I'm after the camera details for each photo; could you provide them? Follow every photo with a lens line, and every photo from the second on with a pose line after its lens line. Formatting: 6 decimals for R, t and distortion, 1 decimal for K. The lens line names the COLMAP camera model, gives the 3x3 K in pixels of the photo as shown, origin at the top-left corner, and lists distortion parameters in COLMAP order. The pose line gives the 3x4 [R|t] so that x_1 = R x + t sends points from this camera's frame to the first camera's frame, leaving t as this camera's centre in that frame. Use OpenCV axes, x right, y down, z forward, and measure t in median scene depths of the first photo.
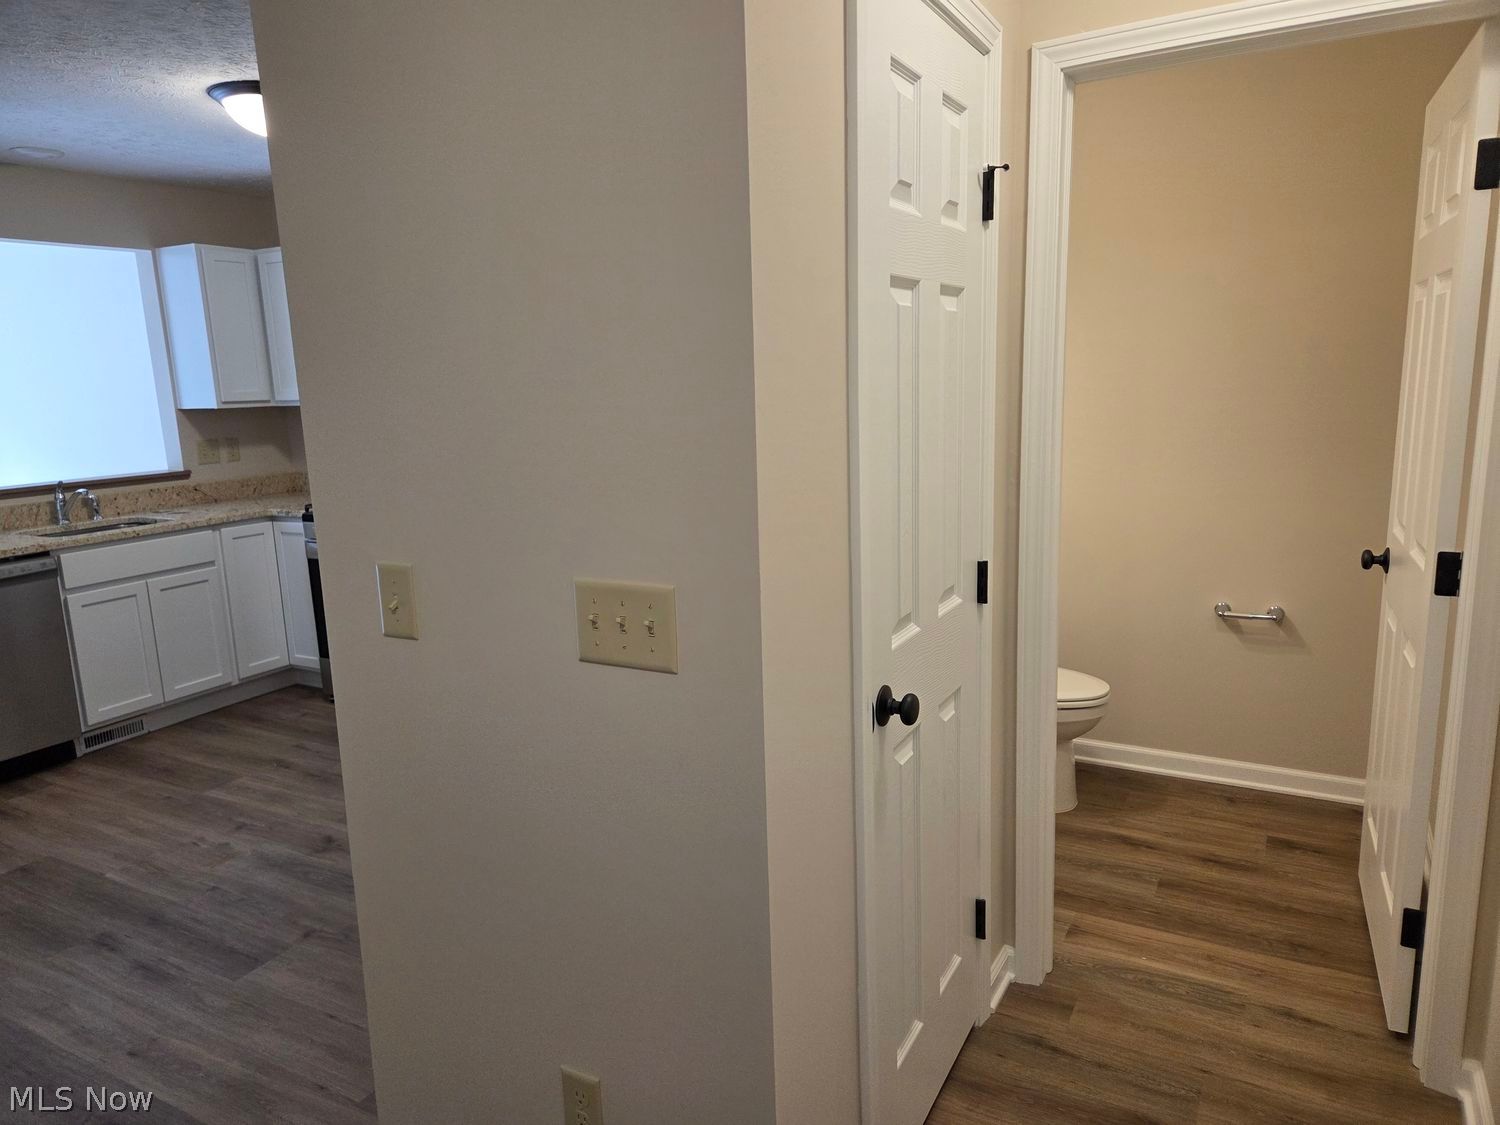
lens RADIAL K [[1004.0, 0, 737.5], [0, 1004.0, 574.3], [0, 0, 1]] dist [0.081979, -0.068421]
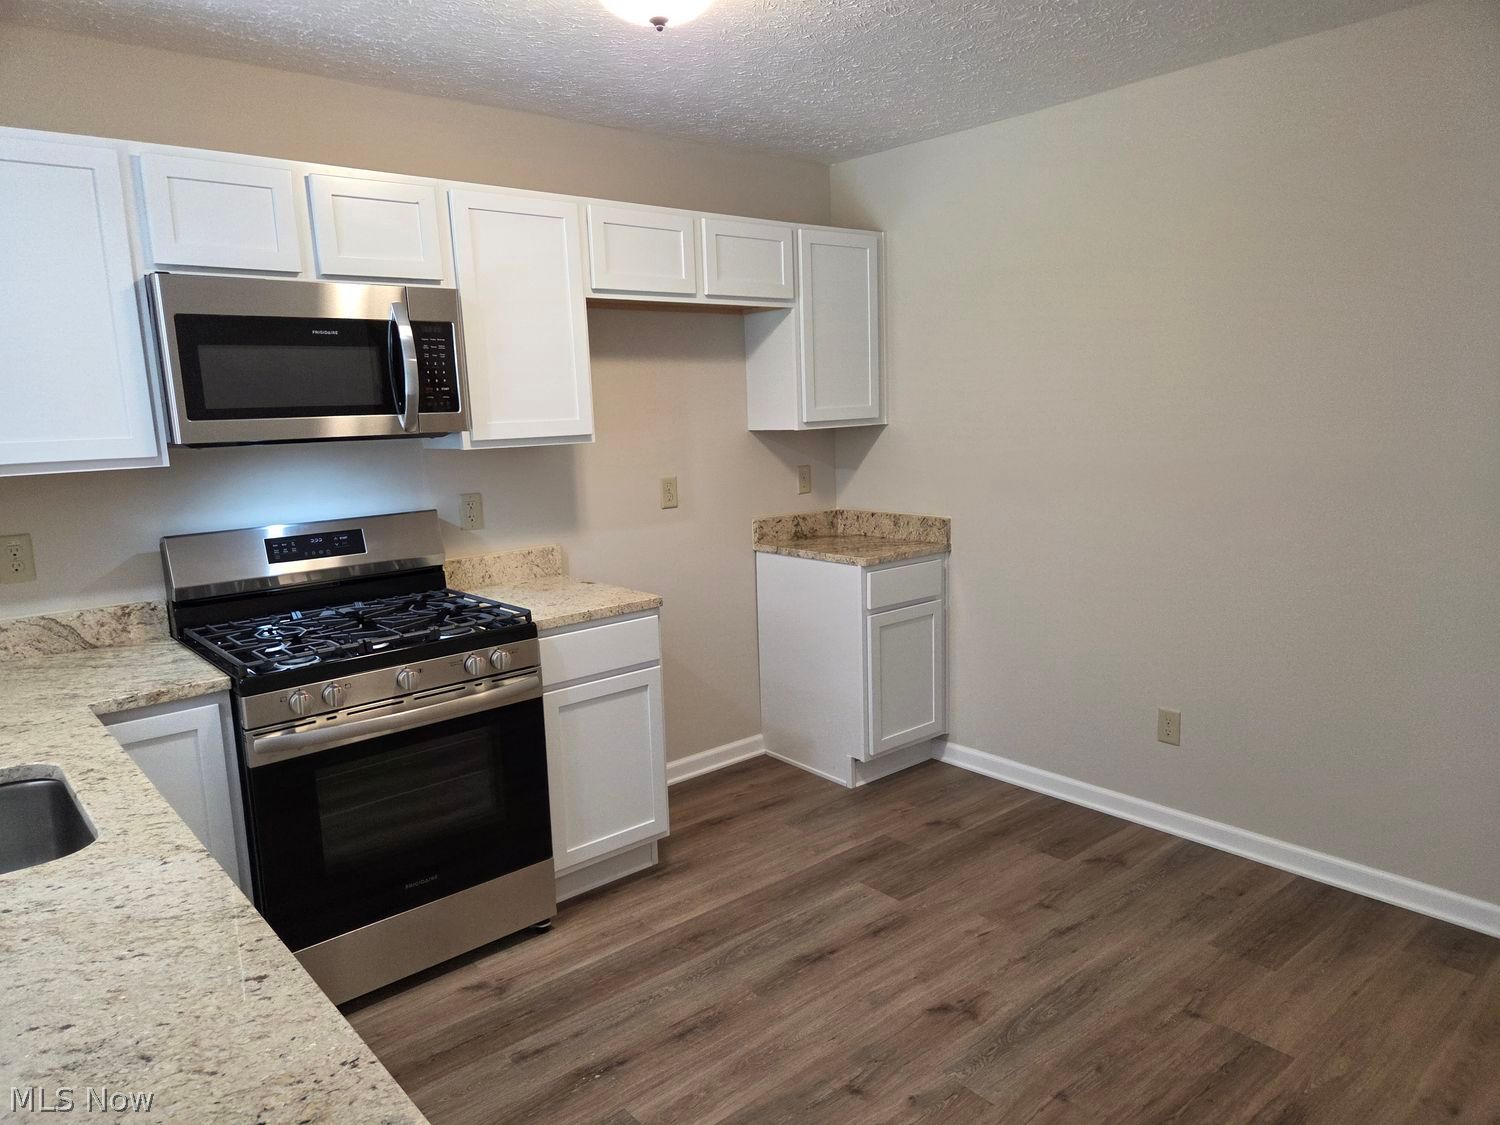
lens RADIAL K [[1004.0, 0, 744.7], [0, 1004.0, 566.3], [0, 0, 1]] dist [0.081979, -0.068421]
pose [[0.348247, -0.129494, 0.928415, -0.886195], [0.207783, 0.976439, 0.058253, -0.102269], [-0.914084, 0.172622, 0.366949, 0.648303]]
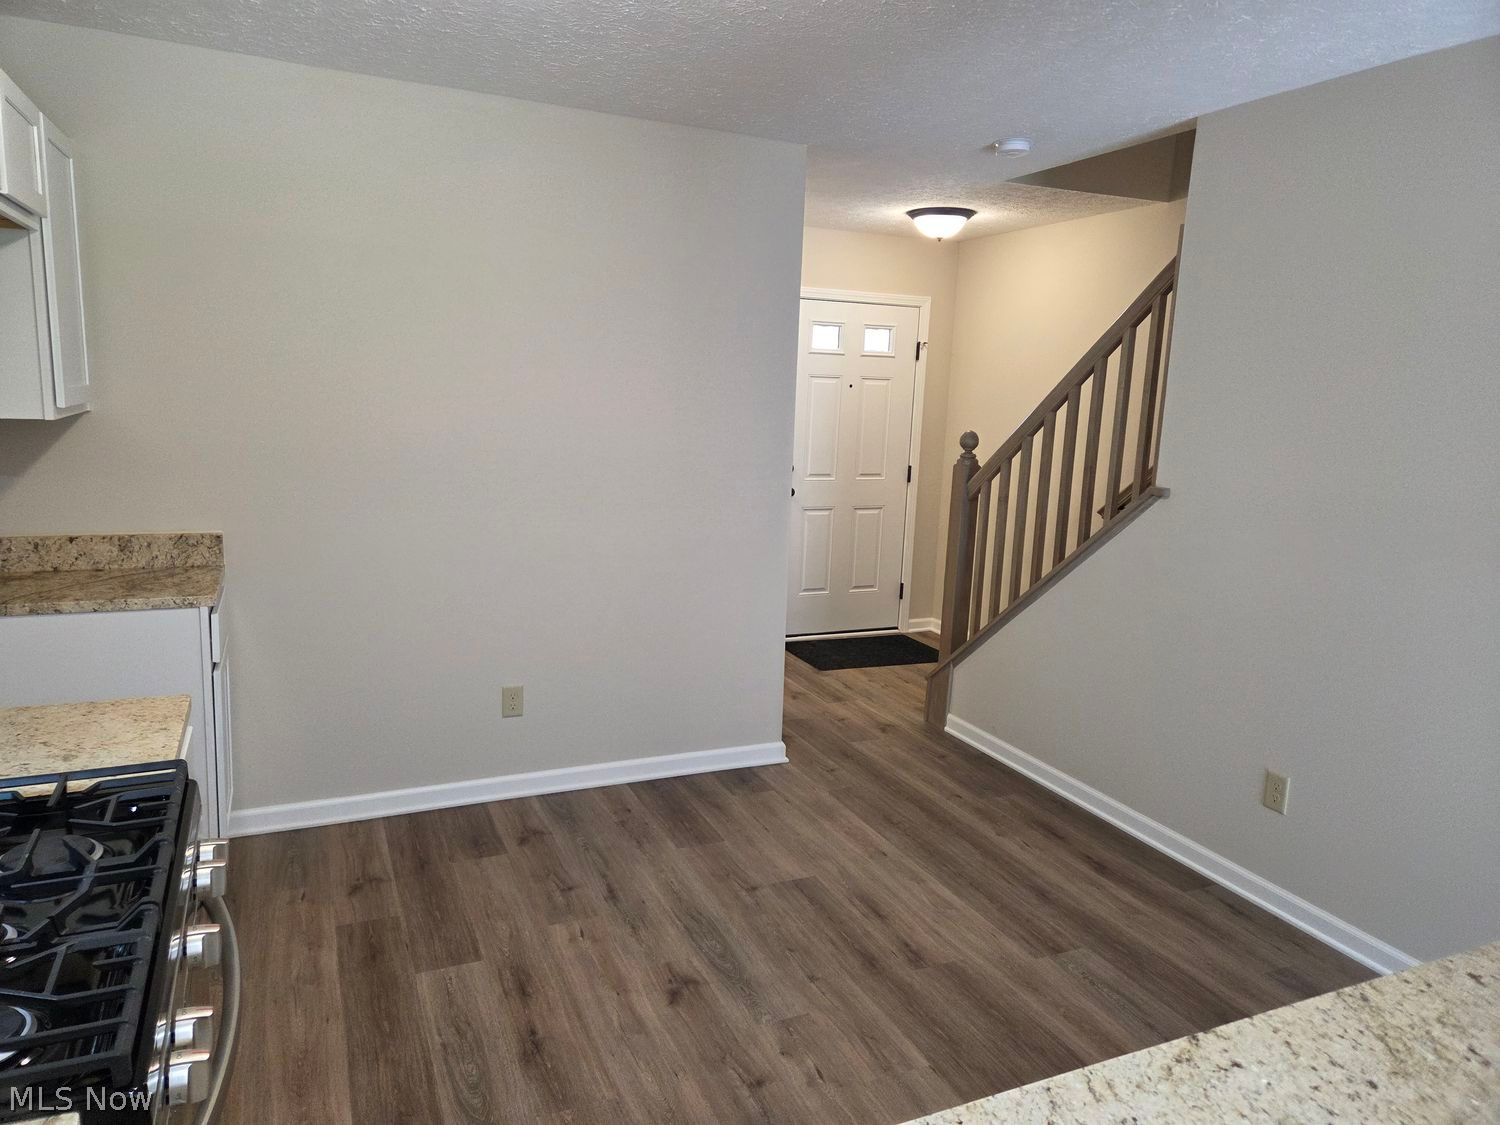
lens RADIAL K [[1004.0, 0, 741.2], [0, 1004.0, 550.0], [0, 0, 1]] dist [0.081979, -0.068421]
pose [[-0.802449, -0.095797, 0.588980, -0.695423], [0.106300, 0.948293, 0.299066, -0.228025], [-0.587176, 0.302594, -0.750774, 1.167680]]
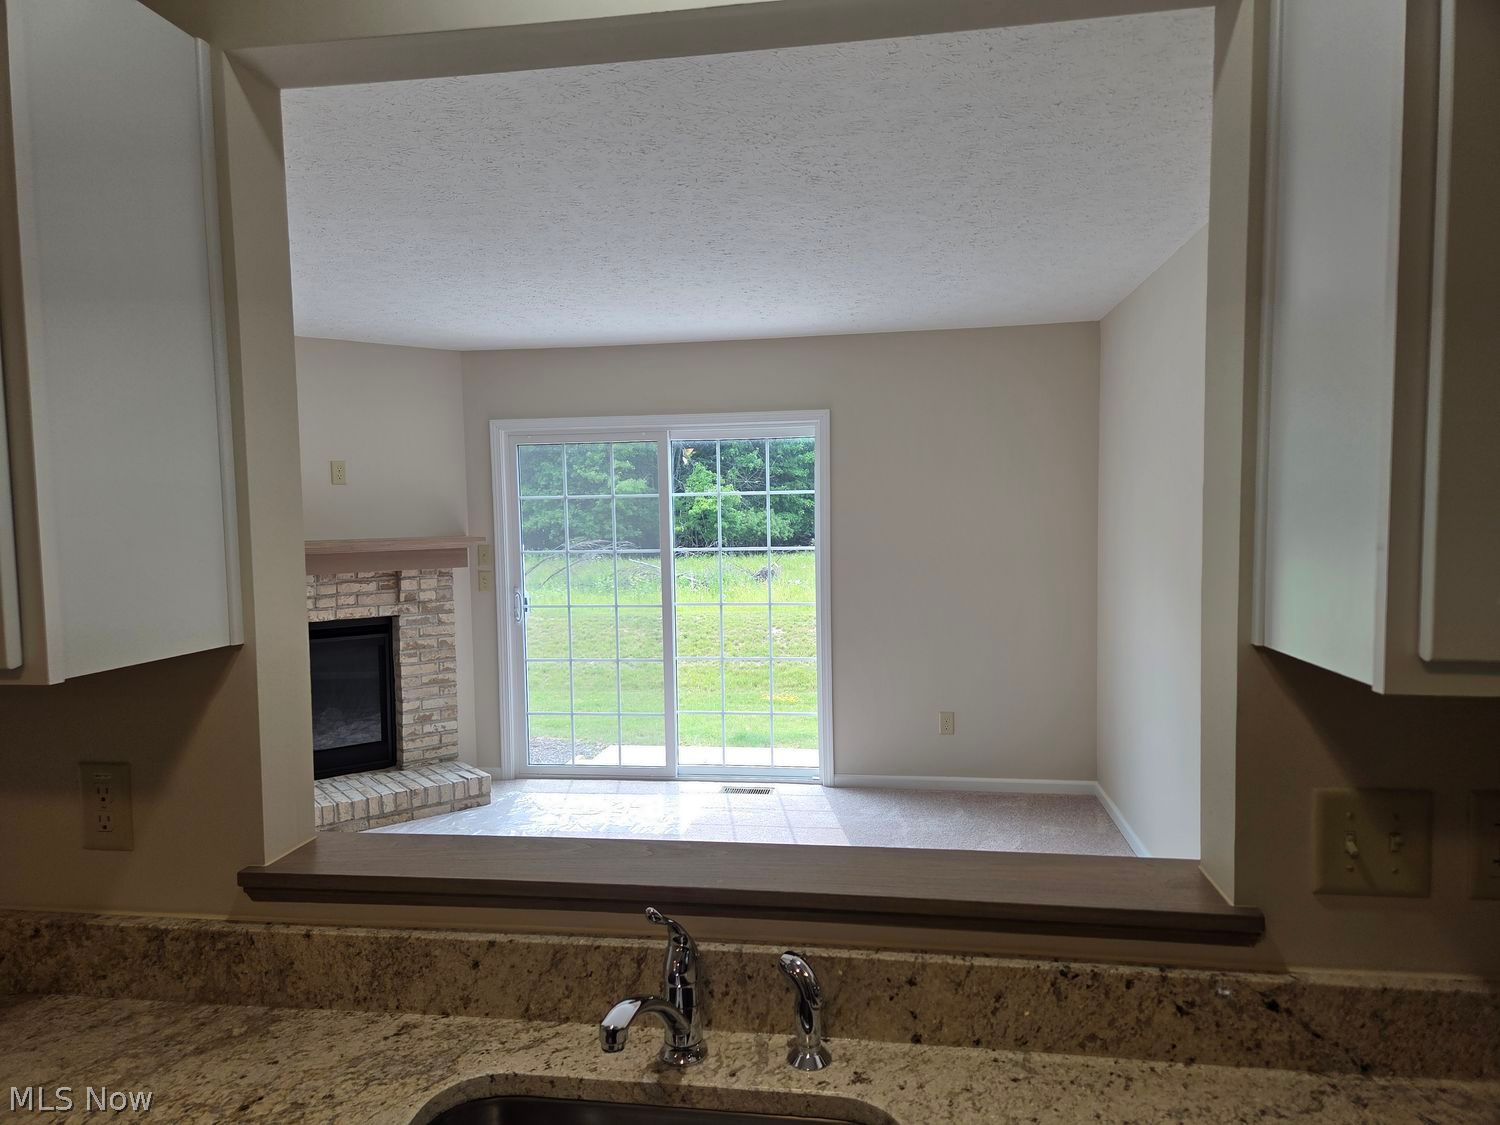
lens RADIAL K [[1004.0, 0, 737.7], [0, 1004.0, 572.9], [0, 0, 1]] dist [0.081979, -0.068421]
pose [[0.346724, 0.089424, -0.933695, -0.457661], [-0.180025, 0.983283, 0.027321, -0.198036], [0.920529, 0.158615, 0.357026, 0.986237]]
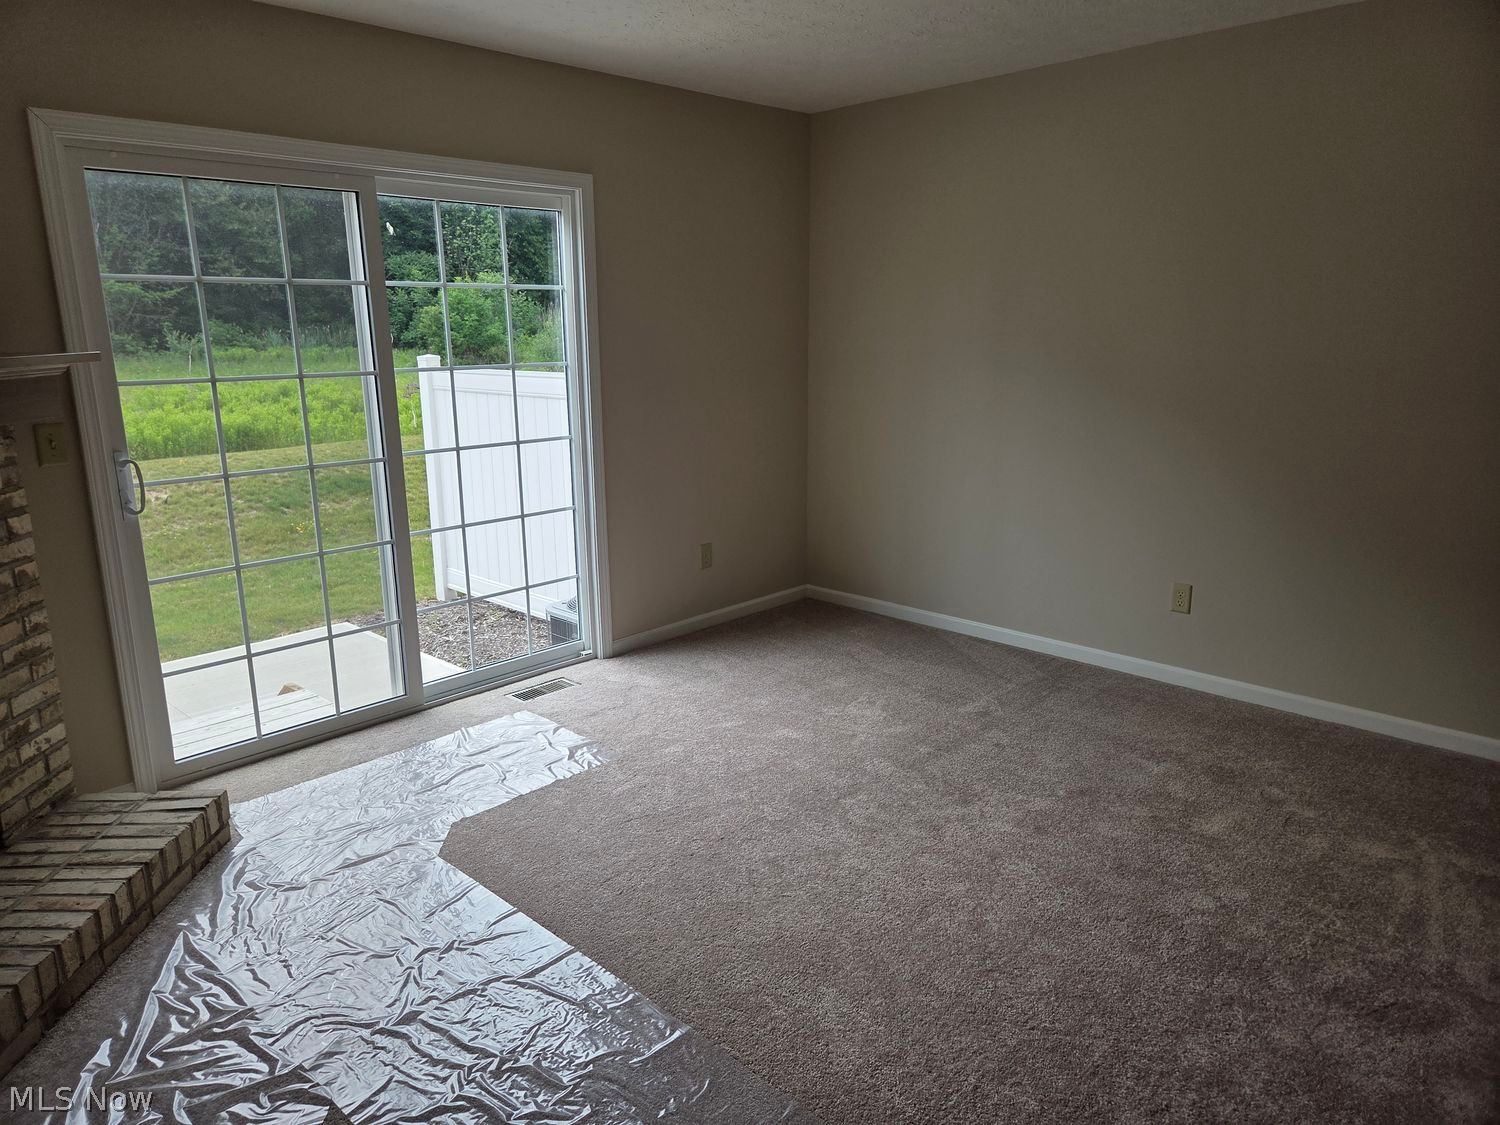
lens RADIAL K [[1004.0, 0, 735.8], [0, 1004.0, 560.5], [0, 0, 1]] dist [0.081979, -0.068421]
pose [[0.964631, 0.082087, -0.250497, -1.218430], [-0.072444, 0.996241, 0.047491, -0.076234], [0.253453, -0.027665, 0.966952, 0.600640]]
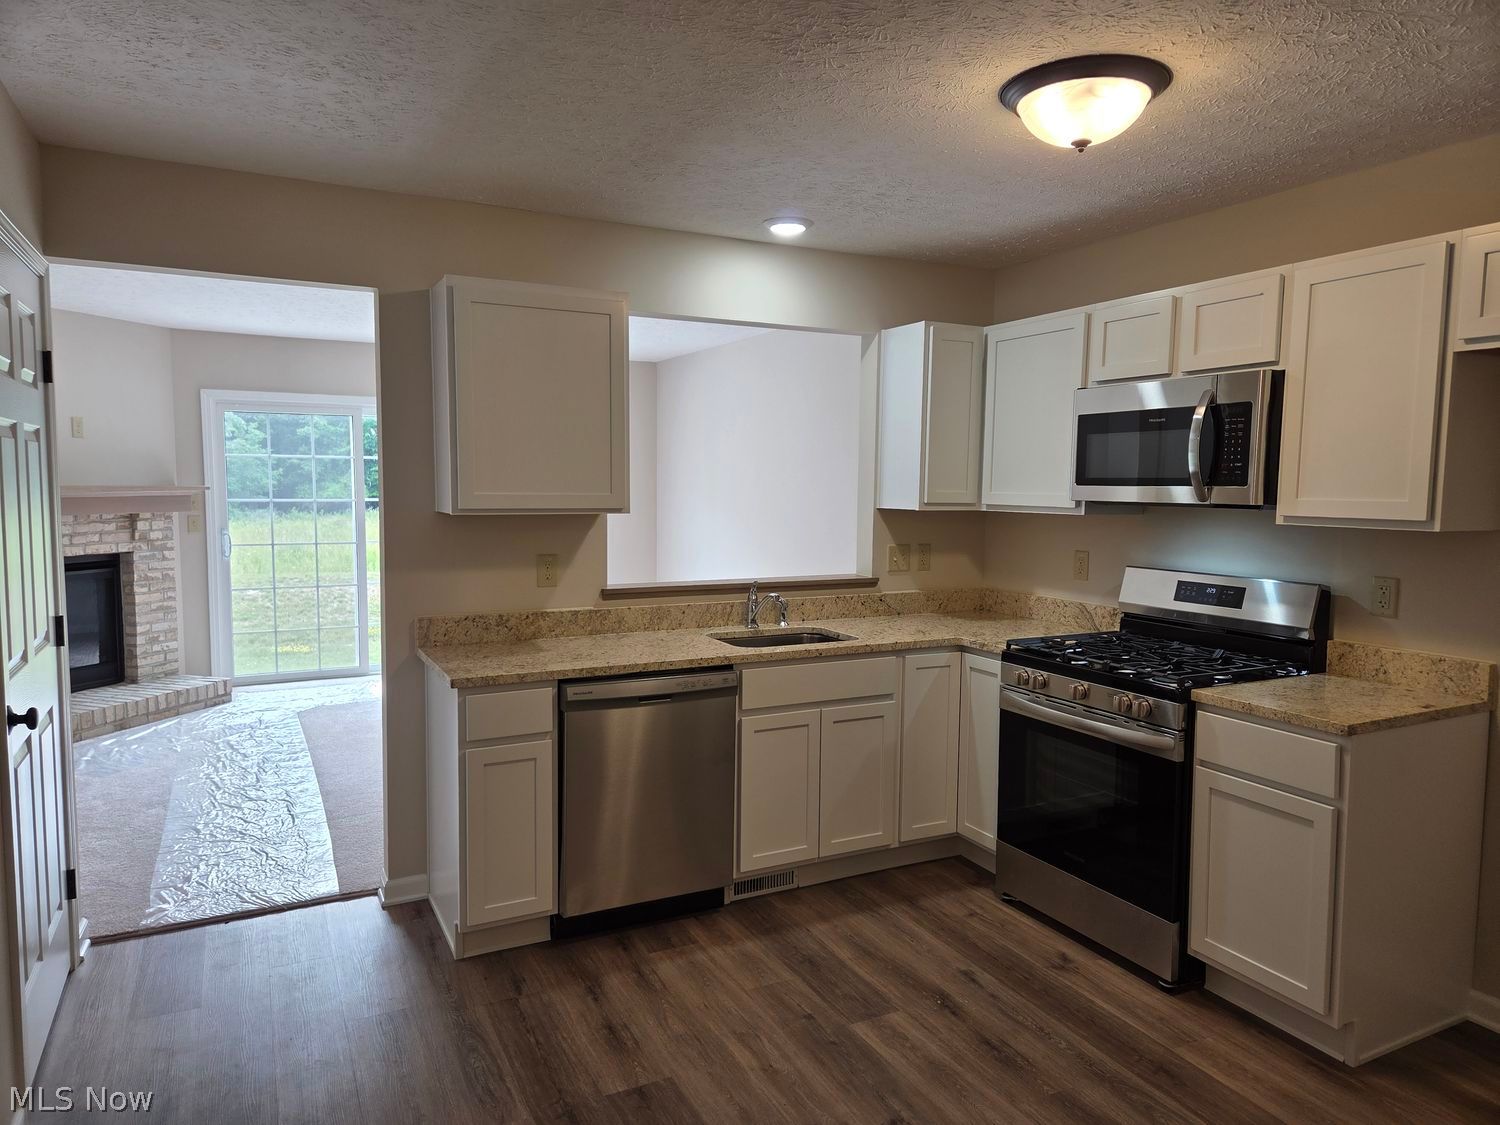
lens RADIAL K [[1004.0, 0, 760.6], [0, 1004.0, 567.8], [0, 0, 1]] dist [0.081979, -0.068421]
pose [[0.833456, 0.090940, -0.545052, -0.186695], [-0.147013, 0.987309, -0.060074, -0.053843], [0.532671, 0.130199, 0.836247, 0.278917]]
